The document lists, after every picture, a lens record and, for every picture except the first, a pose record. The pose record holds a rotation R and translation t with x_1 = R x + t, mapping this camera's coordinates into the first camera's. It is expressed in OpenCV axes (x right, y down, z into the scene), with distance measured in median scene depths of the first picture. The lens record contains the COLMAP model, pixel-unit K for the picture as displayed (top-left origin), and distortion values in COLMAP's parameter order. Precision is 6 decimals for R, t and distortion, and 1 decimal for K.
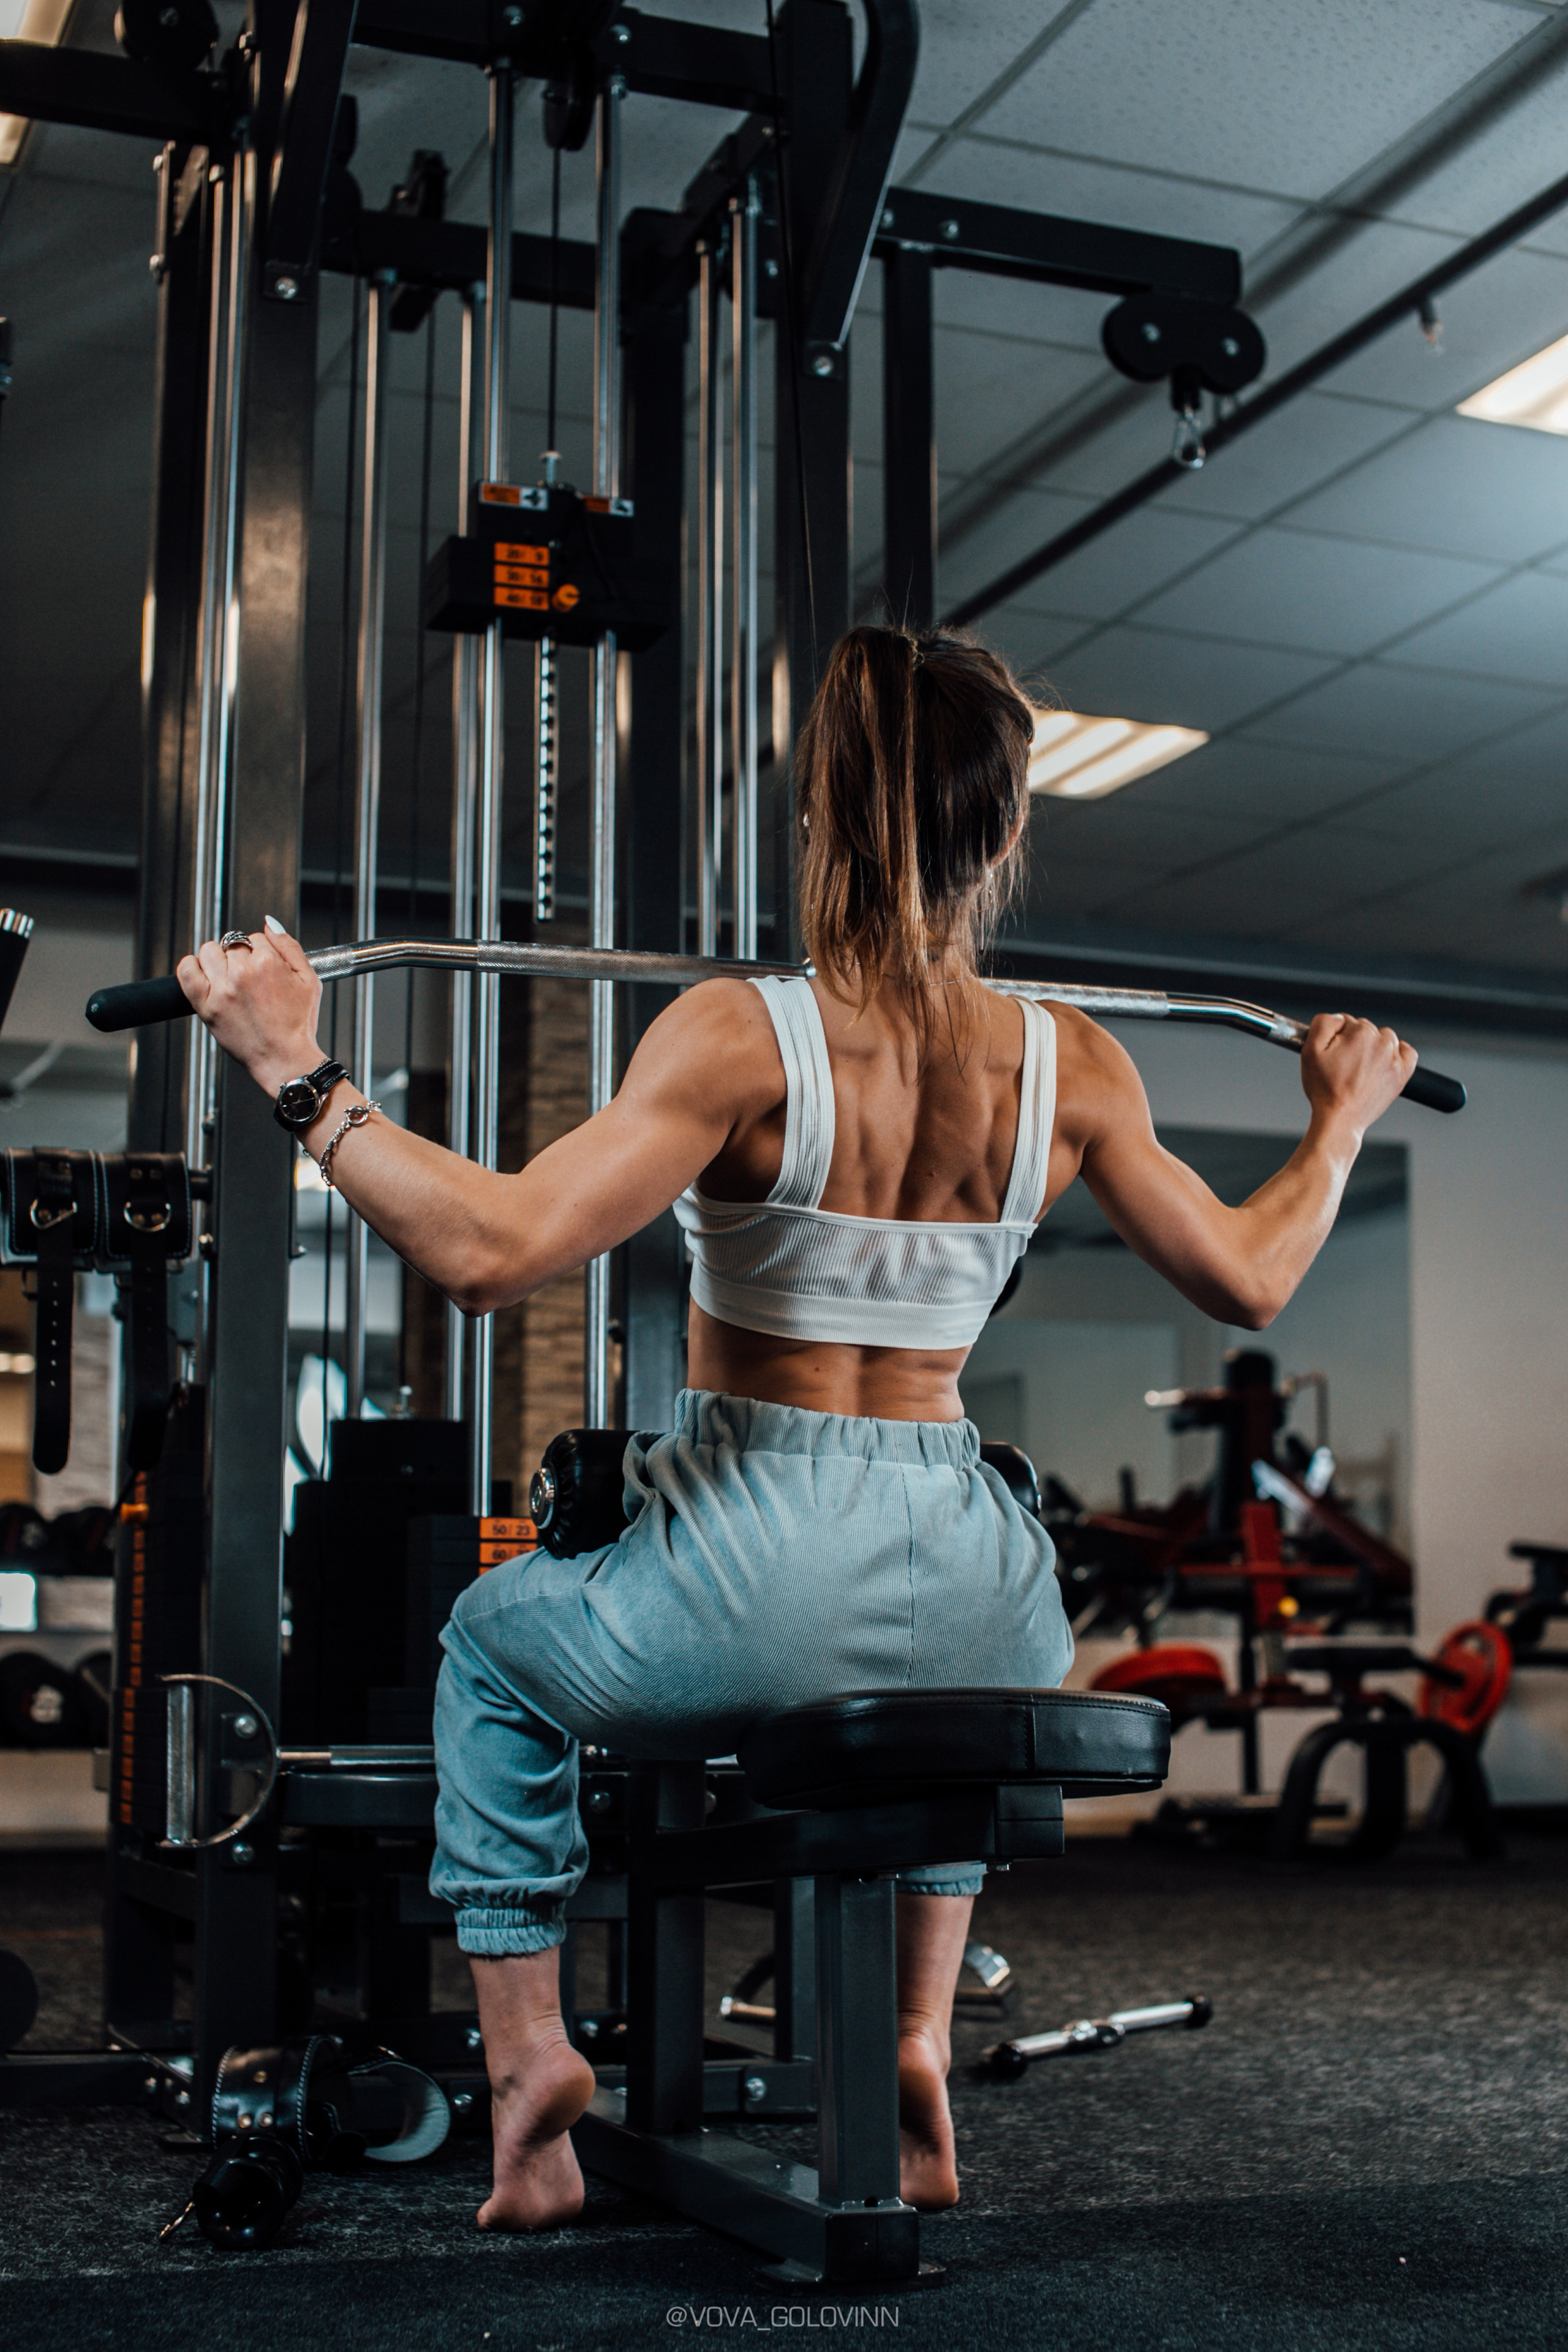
lens RADIAL K [[3284.3, 0, 785.2], [0, 3284.3, 1186.3], [0, 0, 1]] dist [-0.111289, 0.000000]
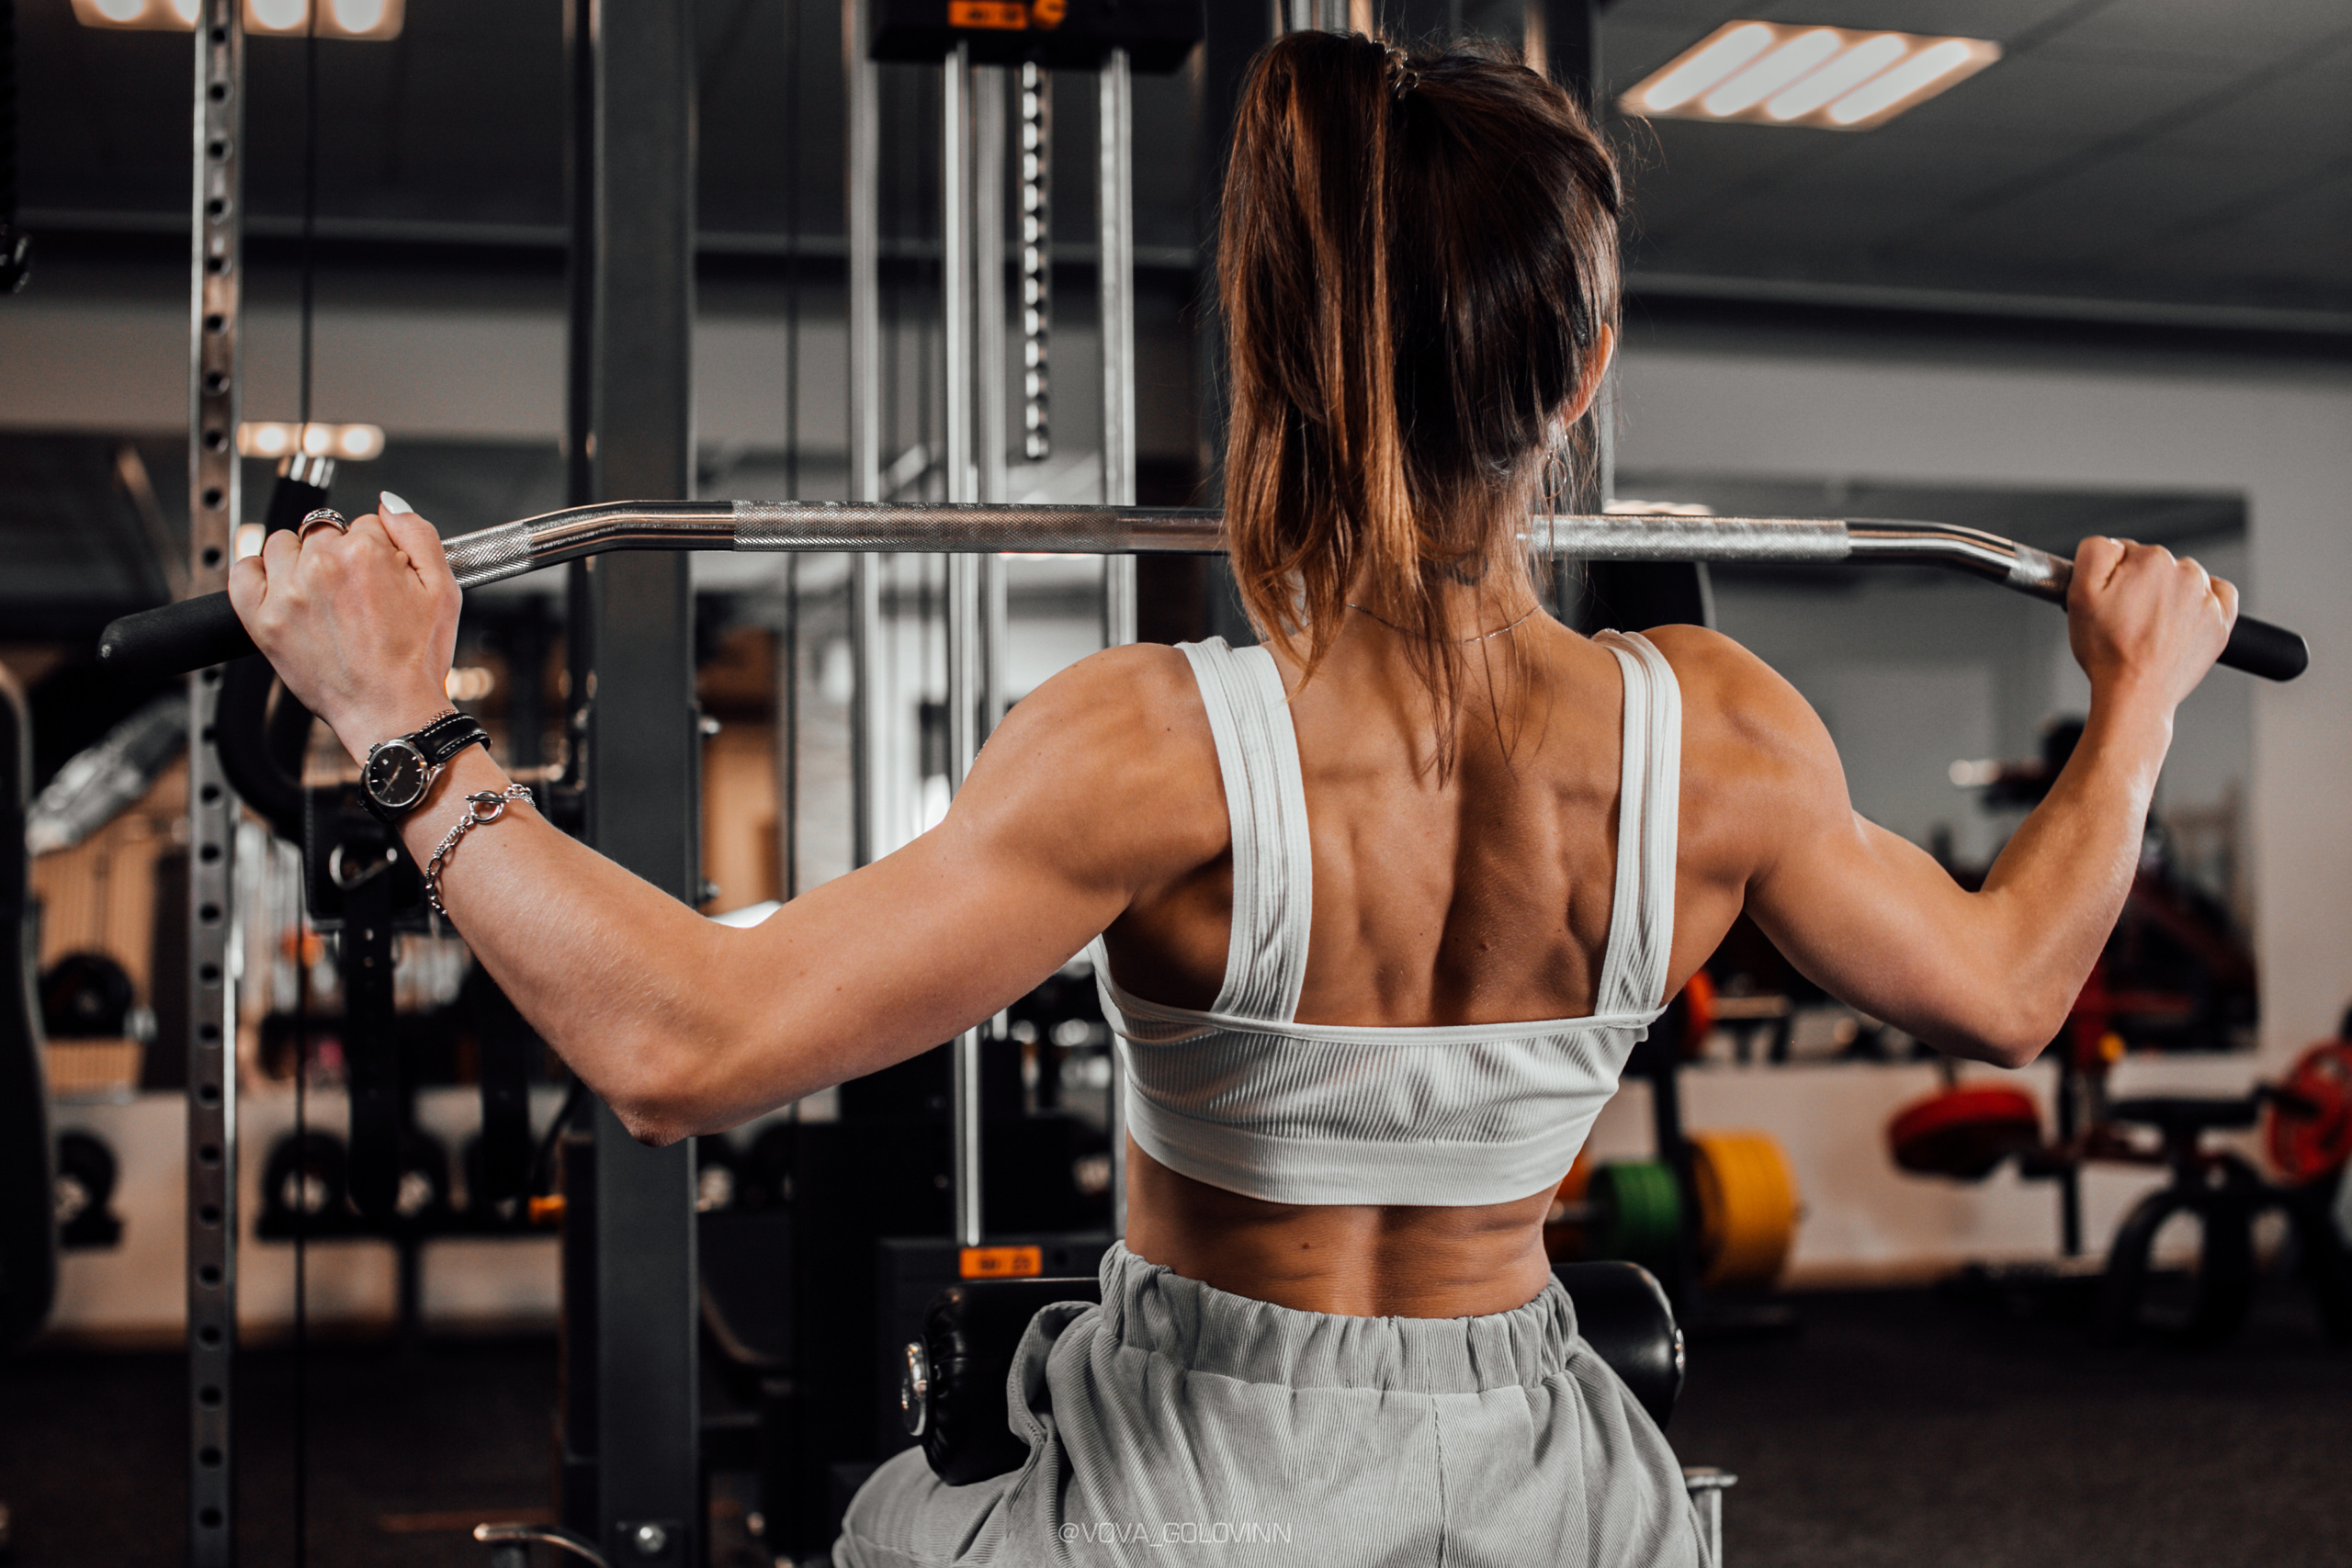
lens RADIAL K [[3283.9, 0, 1130.4], [0, 3283.9, 763.7], [0, 0, 1]] dist [-0.111289, 0.000000]
pose [[0.989340, -0.020603, -0.144158, 0.047171], [0.032810, 0.996024, 0.082820, -0.060526], [0.141878, -0.086667, 0.986083, 0.258856]]
